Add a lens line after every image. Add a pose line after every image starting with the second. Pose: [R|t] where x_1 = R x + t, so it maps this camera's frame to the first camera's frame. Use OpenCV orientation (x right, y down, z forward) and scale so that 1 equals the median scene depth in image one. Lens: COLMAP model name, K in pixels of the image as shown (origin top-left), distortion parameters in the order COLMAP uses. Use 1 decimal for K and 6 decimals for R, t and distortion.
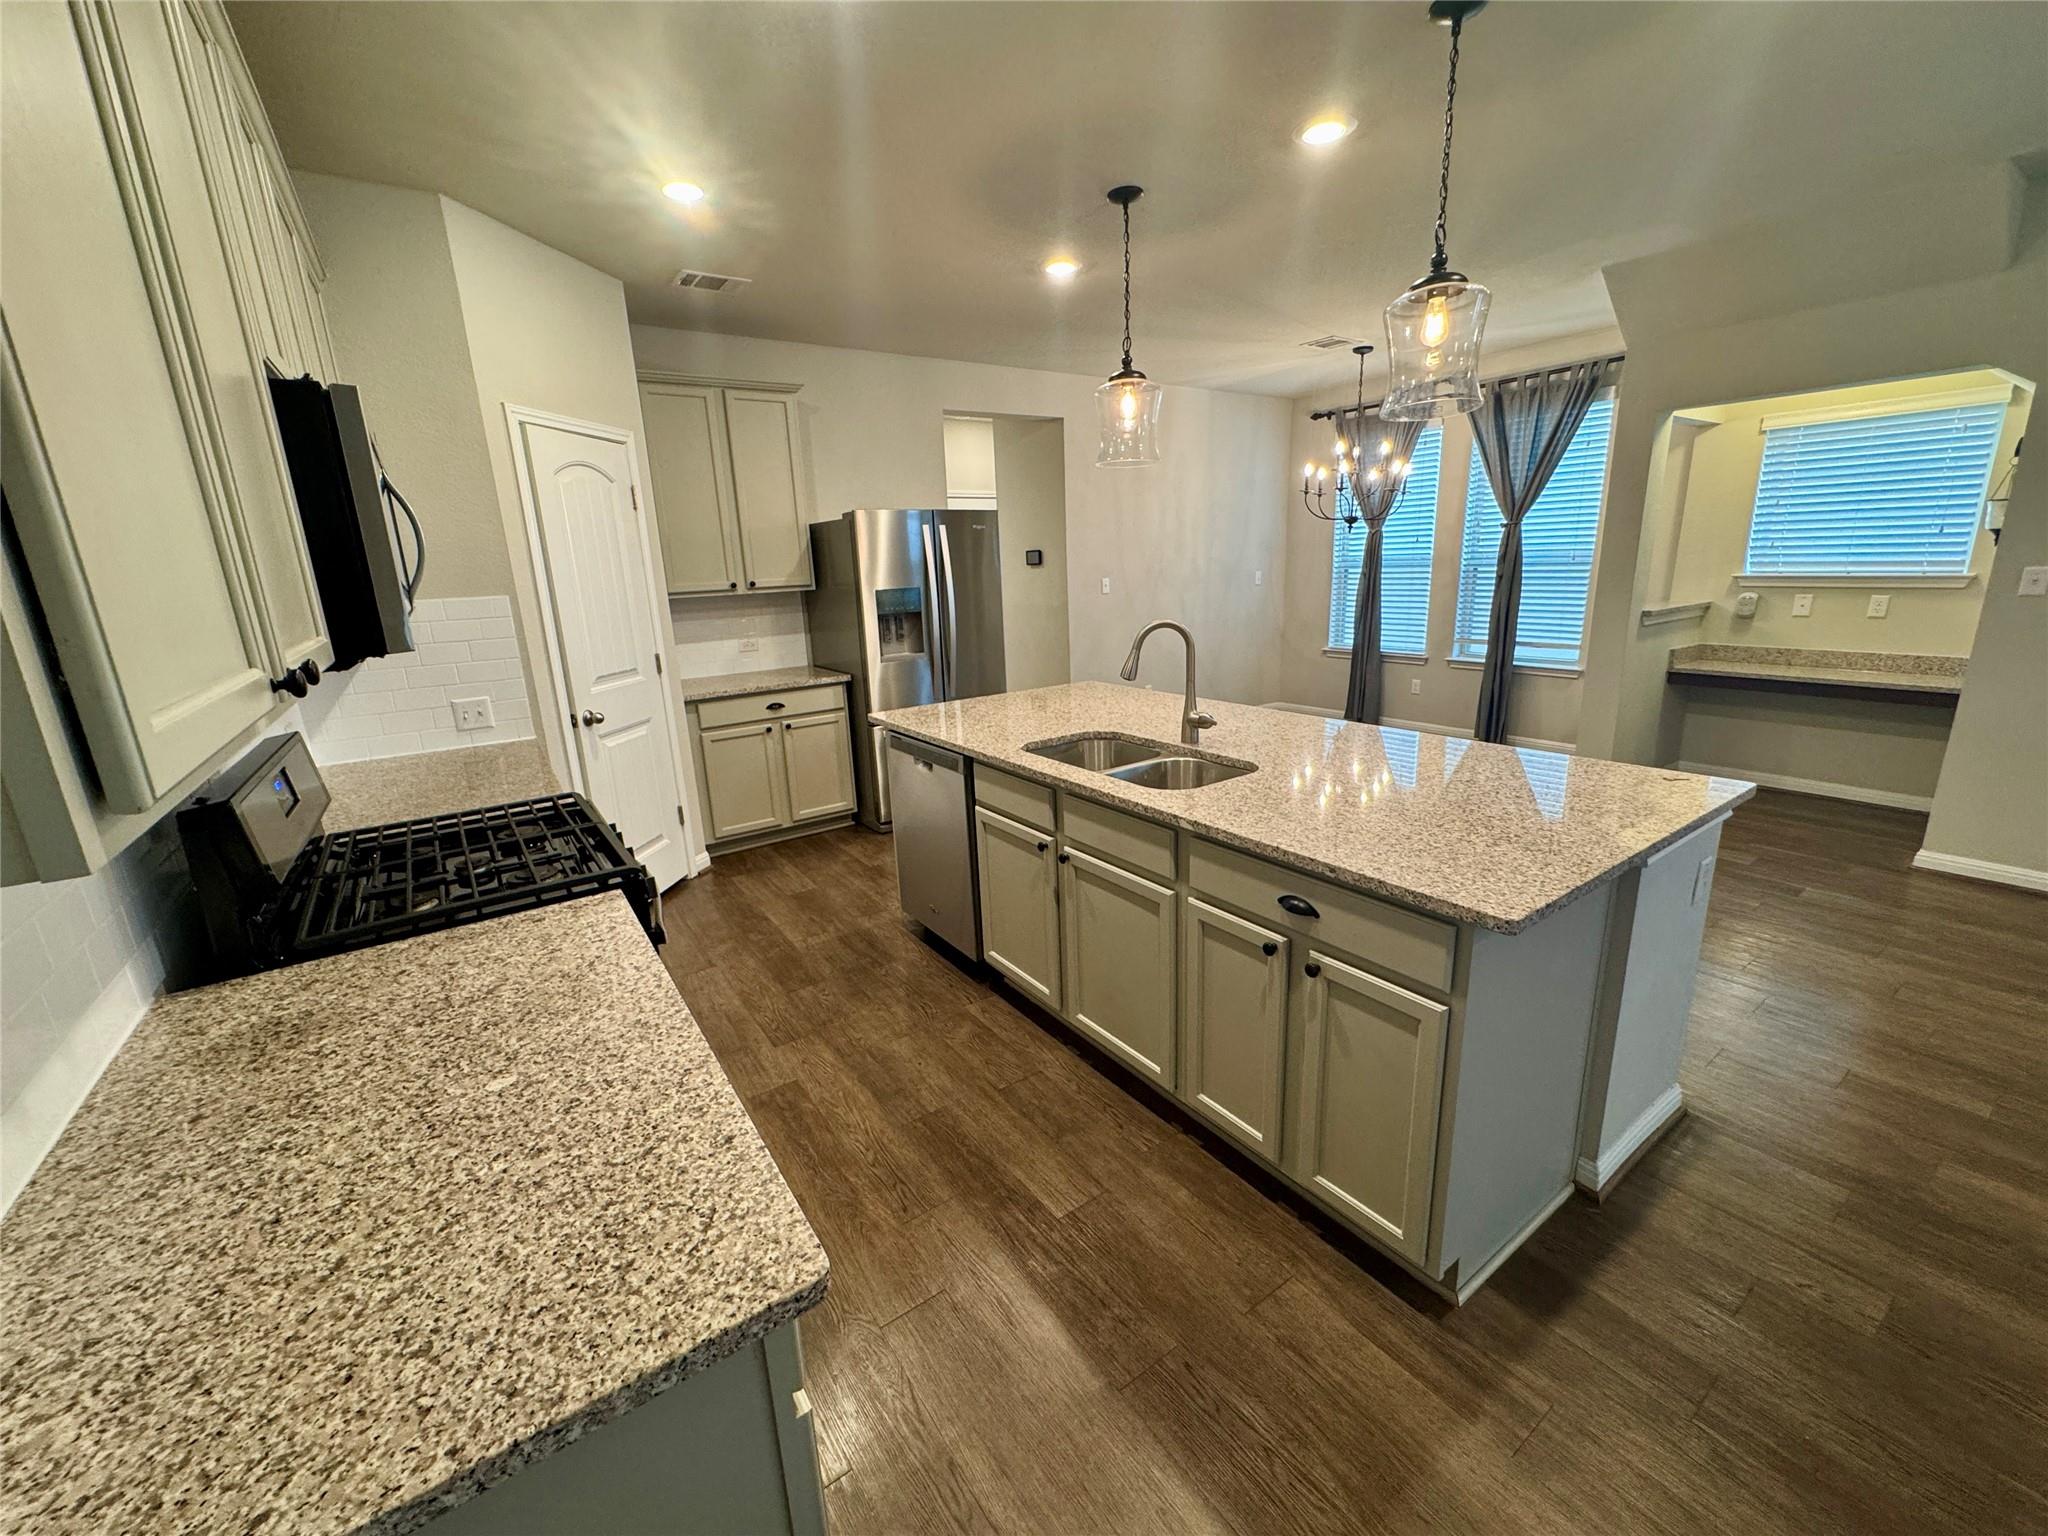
lens RADIAL K [[819.5, 0, 1024.0], [0, 819.5, 768.0], [0, 0, 1]] dist [-0.000548, 0.000092]
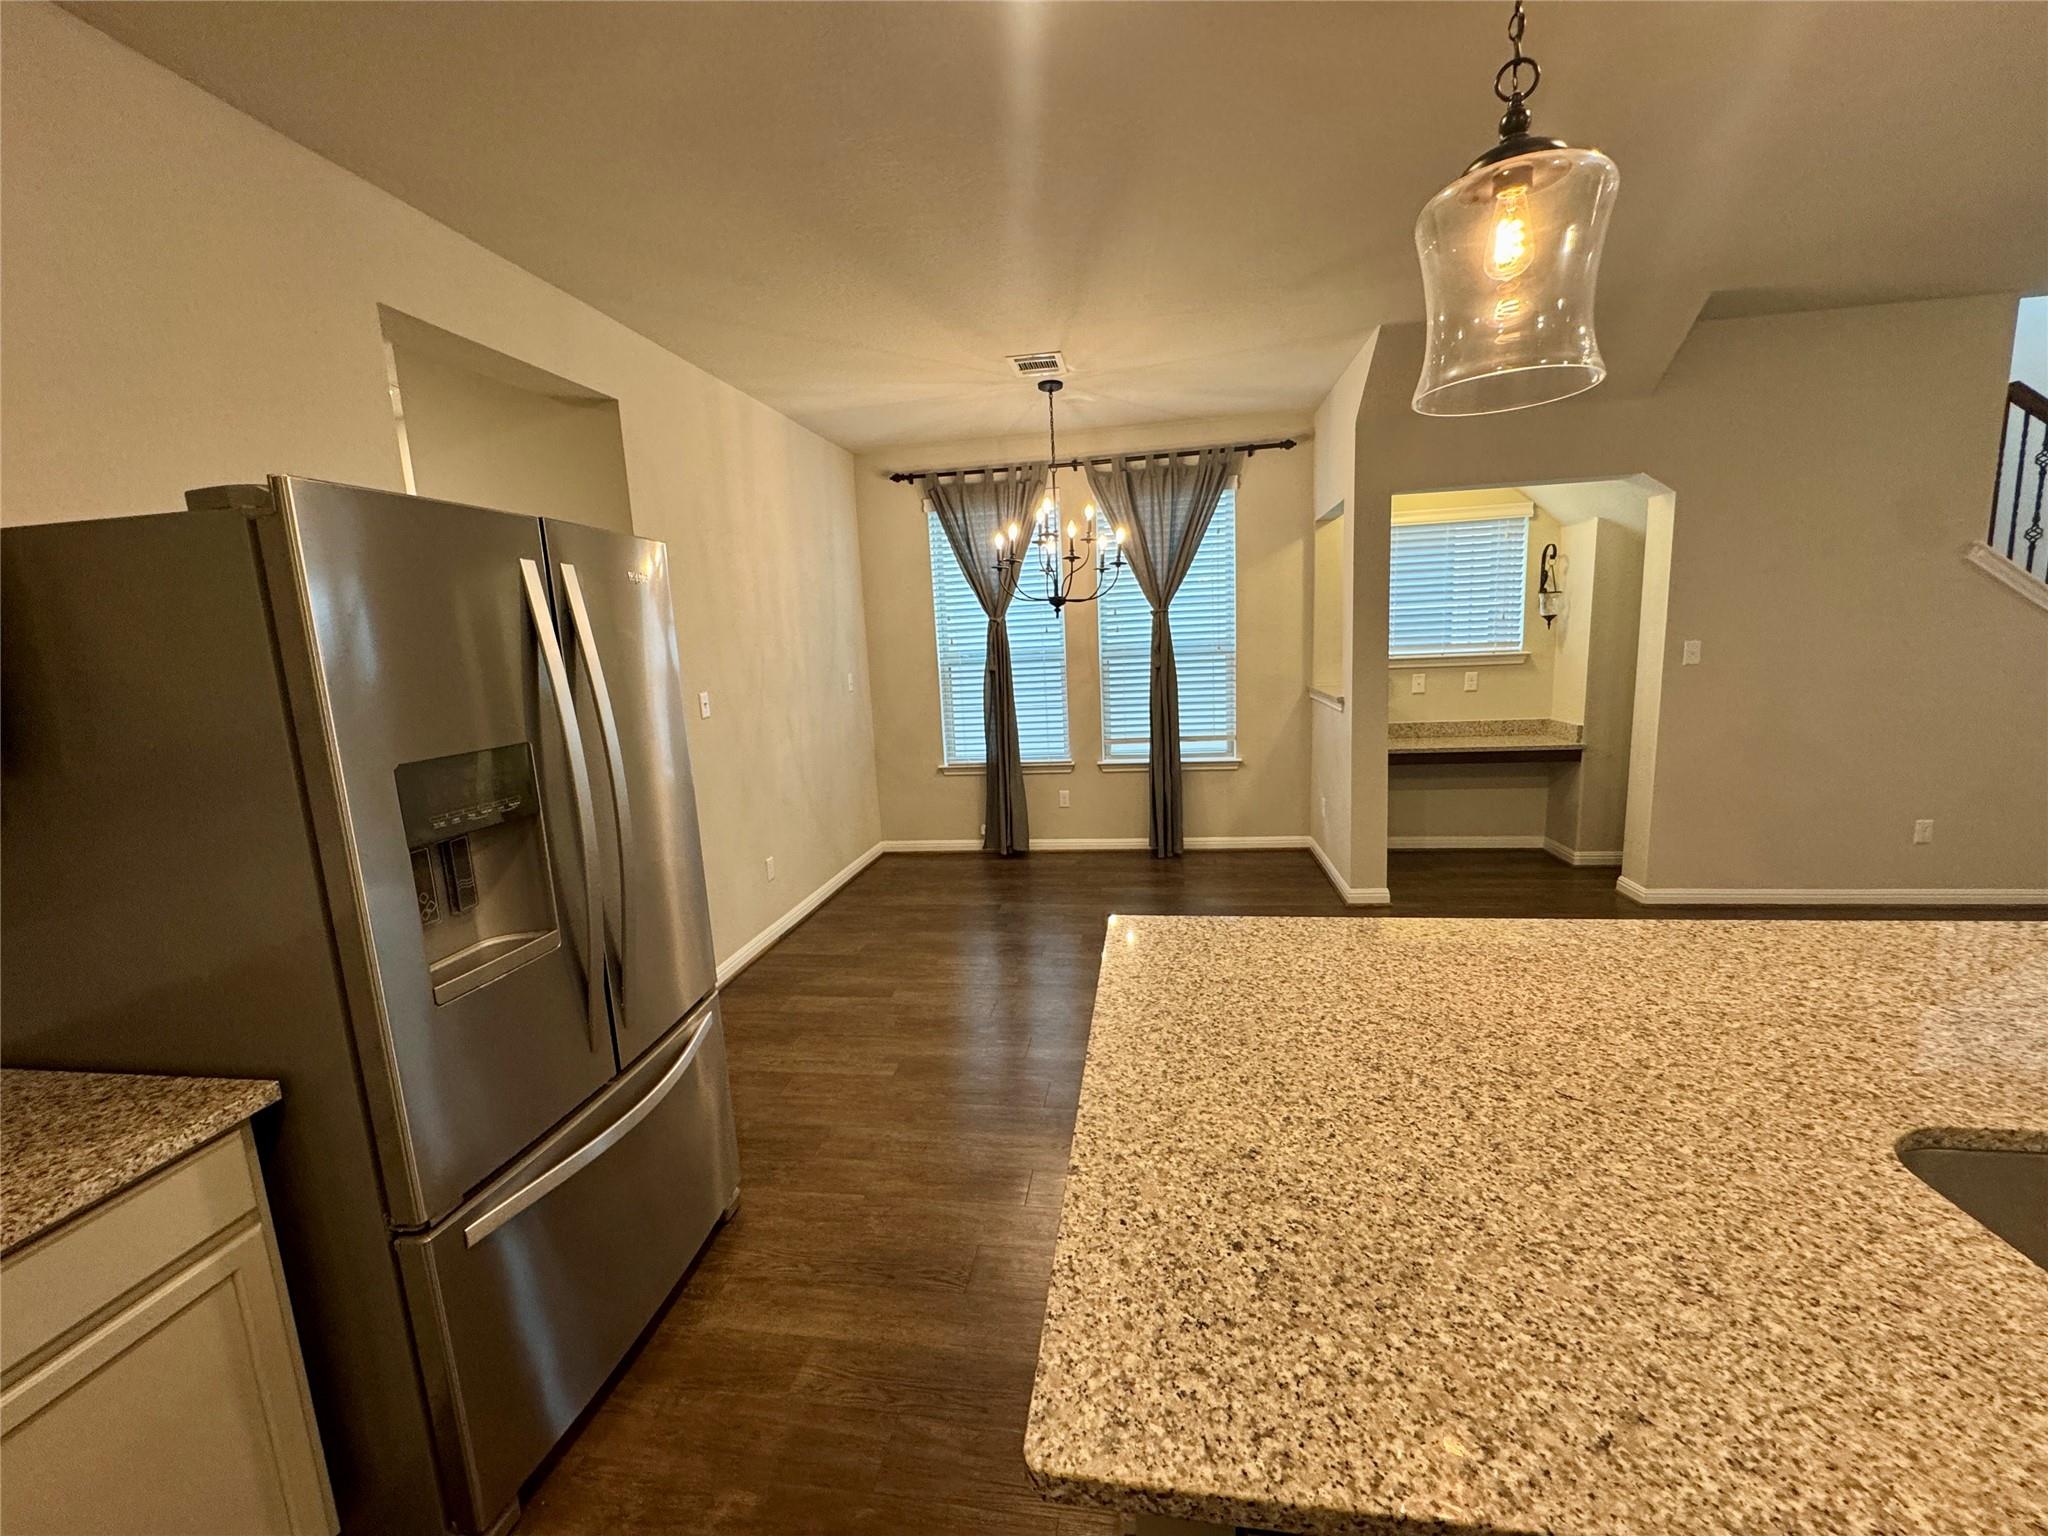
lens RADIAL K [[816.1, 0, 1024.0], [0, 816.1, 768.0], [0, 0, 1]] dist [-0.001209, -0.000081]
pose [[0.692303, -0.115802, 0.712255, -0.196534], [0.202145, 0.978642, -0.037369, -0.137523], [-0.692715, 0.169850, 0.700926, 0.551439]]
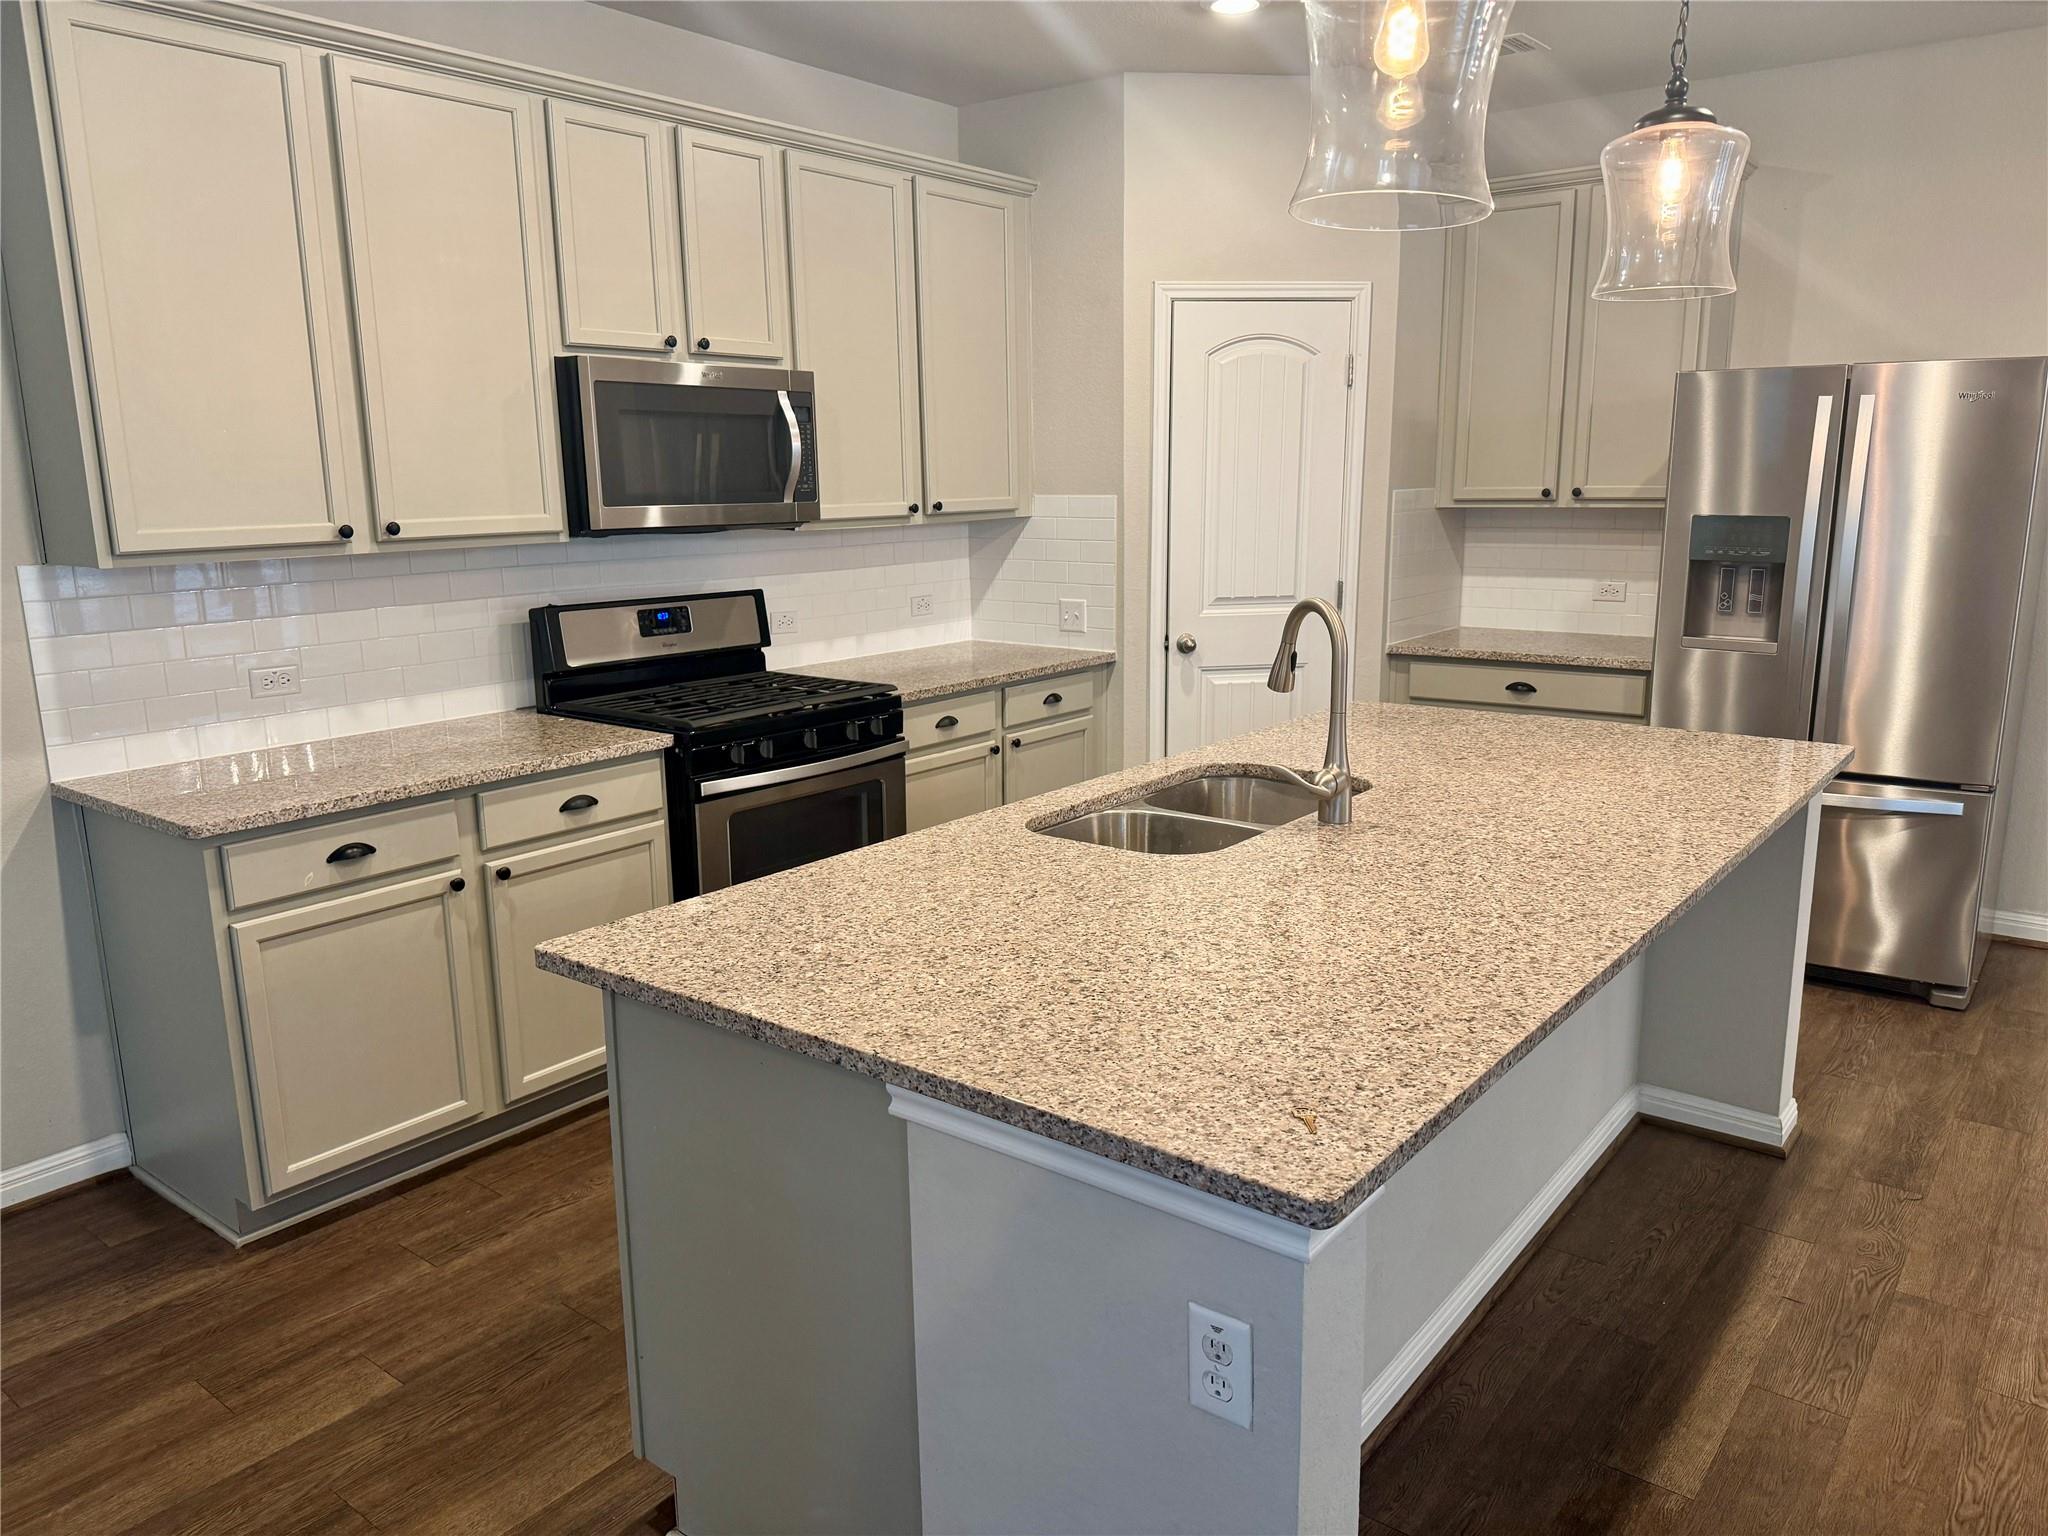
lens RADIAL K [[1432.1, 0, 1024.0], [0, 1432.1, 768.0], [0, 0, 1]] dist [0.156798, -0.256831]
pose [[0.301636, 0.231239, -0.924956, 0.535360], [-0.240306, 0.957261, 0.160949, -0.089617], [0.922642, 0.173724, 0.344312, 0.237462]]
